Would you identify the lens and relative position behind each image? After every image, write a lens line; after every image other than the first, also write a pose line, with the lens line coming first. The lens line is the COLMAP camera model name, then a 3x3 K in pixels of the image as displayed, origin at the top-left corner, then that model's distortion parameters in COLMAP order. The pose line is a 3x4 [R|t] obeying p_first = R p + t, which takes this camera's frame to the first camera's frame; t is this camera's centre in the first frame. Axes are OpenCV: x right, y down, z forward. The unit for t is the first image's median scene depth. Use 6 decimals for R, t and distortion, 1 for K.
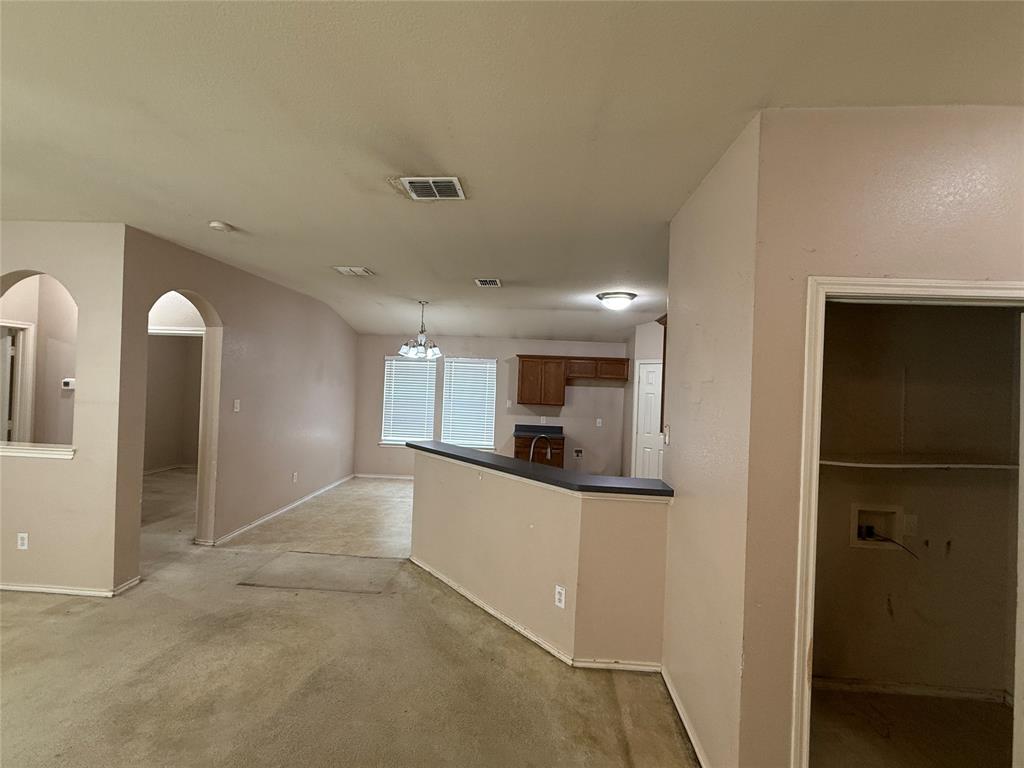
lens RADIAL K [[435.3, 0, 512.0], [0, 435.3, 384.0], [0, 0, 1]] dist [0.000144, -0.000101]
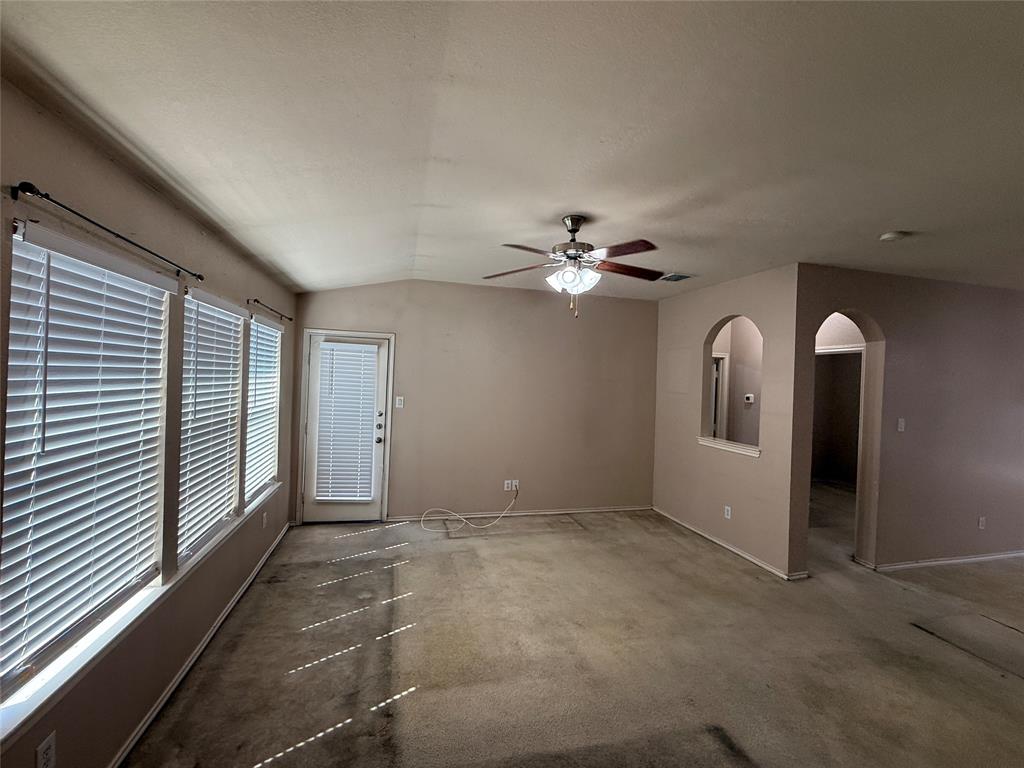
lens RADIAL K [[435.3, 0, 512.0], [0, 435.3, 384.0], [0, 0, 1]] dist [0.000144, -0.000101]
pose [[0.305977, -0.015020, -0.951921, -0.016305], [-0.020752, 0.999533, -0.022442, 0.001129], [0.951813, 0.026621, 0.305522, -0.070578]]
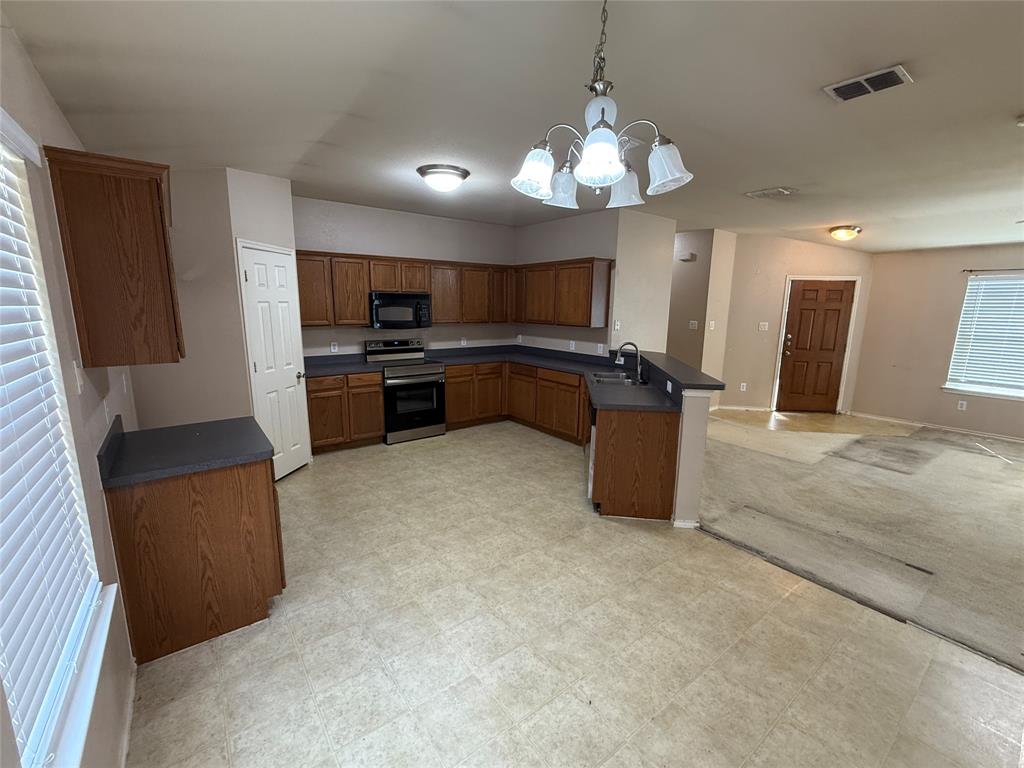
lens RADIAL K [[435.3, 0, 512.0], [0, 435.3, 384.0], [0, 0, 1]] dist [0.000144, -0.000101]
pose [[-0.646614, -0.185255, 0.739980, -0.658772], [-0.039750, 0.976927, 0.209840, -0.012363], [-0.761781, 0.106271, -0.639059, 2.066490]]
